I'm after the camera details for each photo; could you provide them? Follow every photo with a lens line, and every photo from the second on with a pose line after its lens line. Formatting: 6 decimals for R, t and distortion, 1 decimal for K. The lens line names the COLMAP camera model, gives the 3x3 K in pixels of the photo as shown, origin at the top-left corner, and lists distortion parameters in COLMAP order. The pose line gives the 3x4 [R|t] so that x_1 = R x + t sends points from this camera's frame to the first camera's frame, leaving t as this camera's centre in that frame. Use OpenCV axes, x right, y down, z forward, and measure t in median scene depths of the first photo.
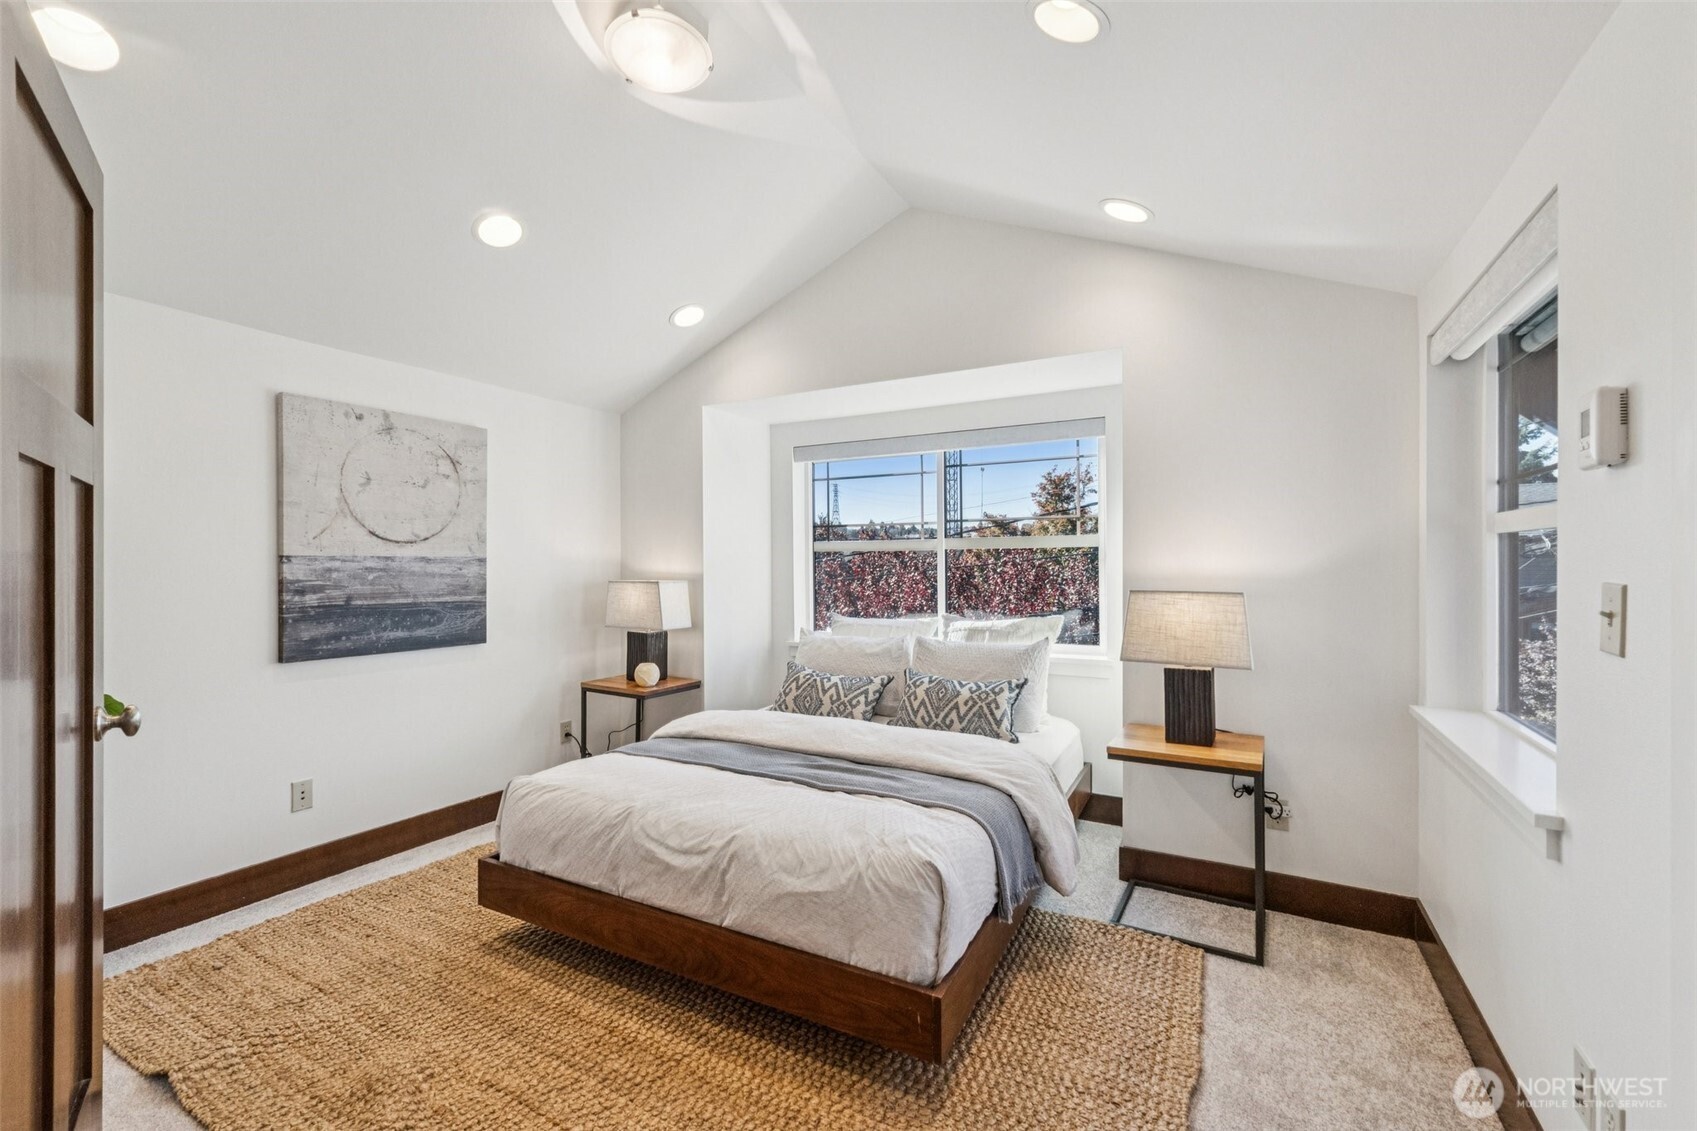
lens RADIAL K [[705.9, 0, 850.9], [0, 705.9, 566.6], [0, 0, 1]] dist [-0.000647, -0.000599]
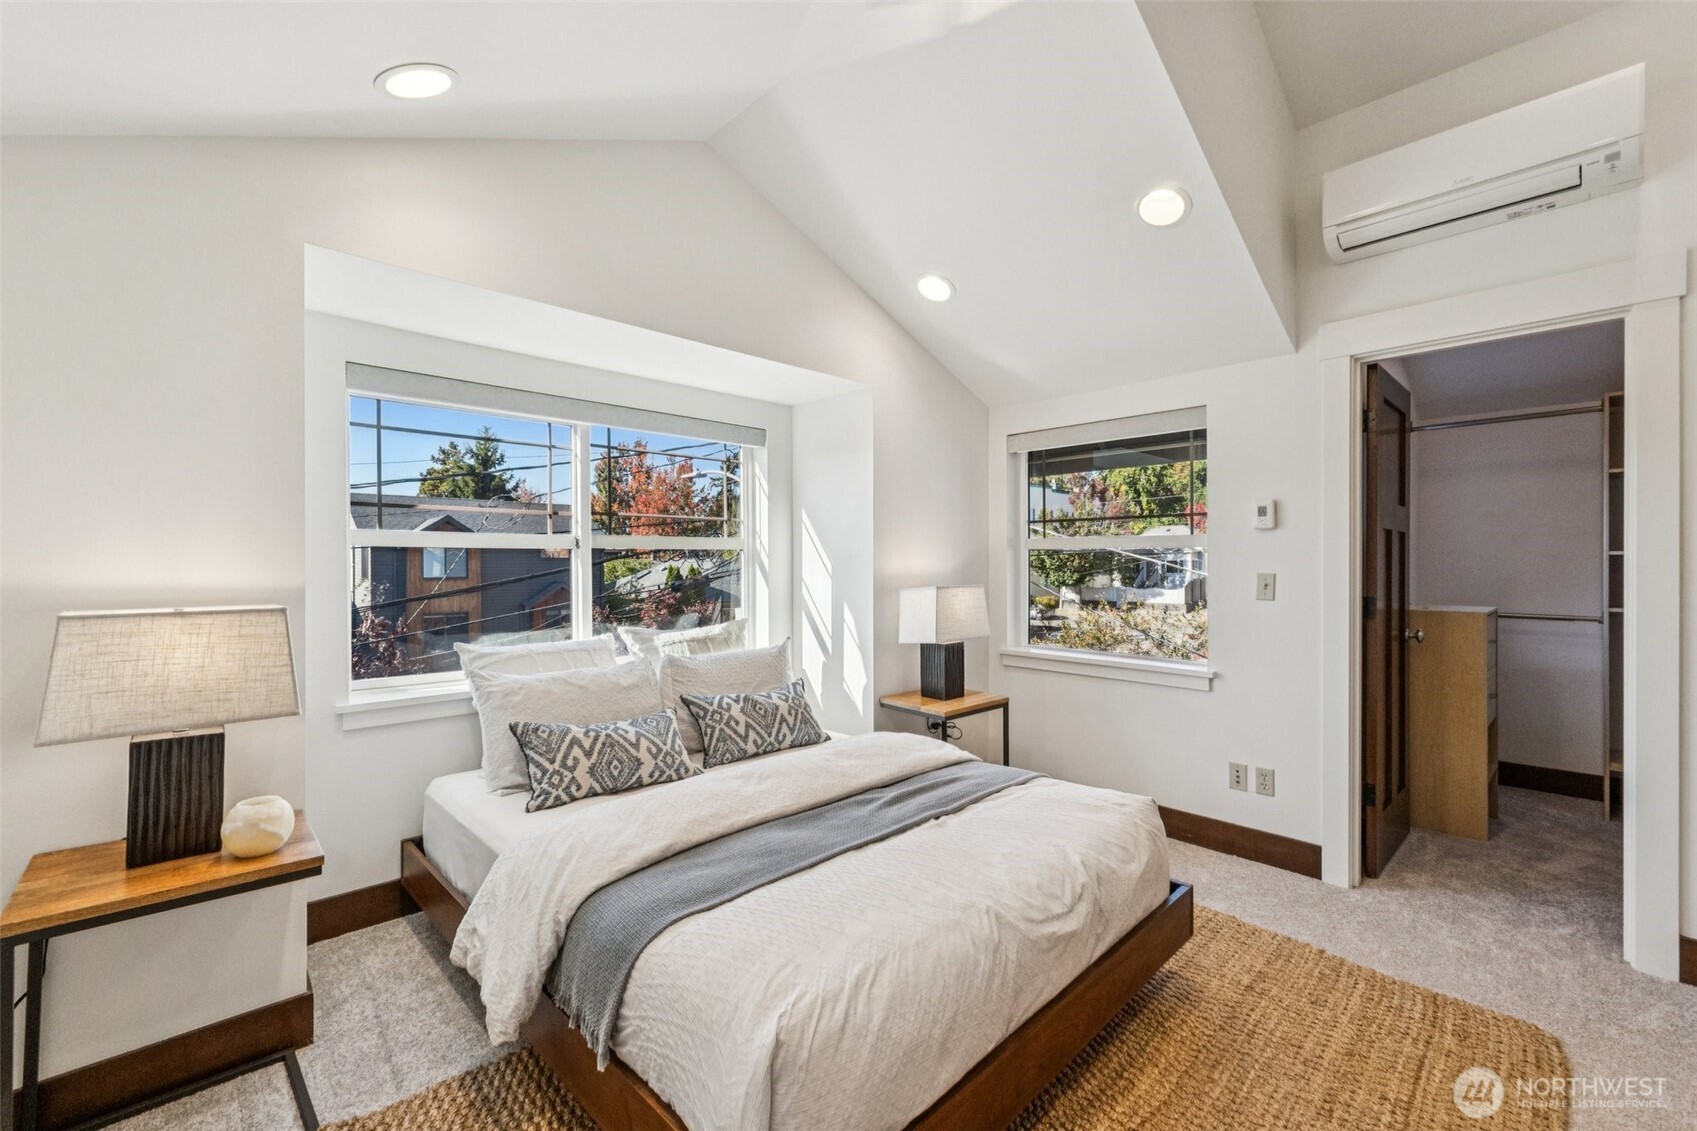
lens RADIAL K [[705.9, 0, 846.8], [0, 705.9, 557.2], [0, 0, 1]] dist [-0.000647, -0.000599]
pose [[0.289911, 0.008406, 0.957017, -1.210557], [0.000560, 0.999960, -0.008953, -0.014417], [-0.957053, 0.003132, 0.289895, 1.076976]]
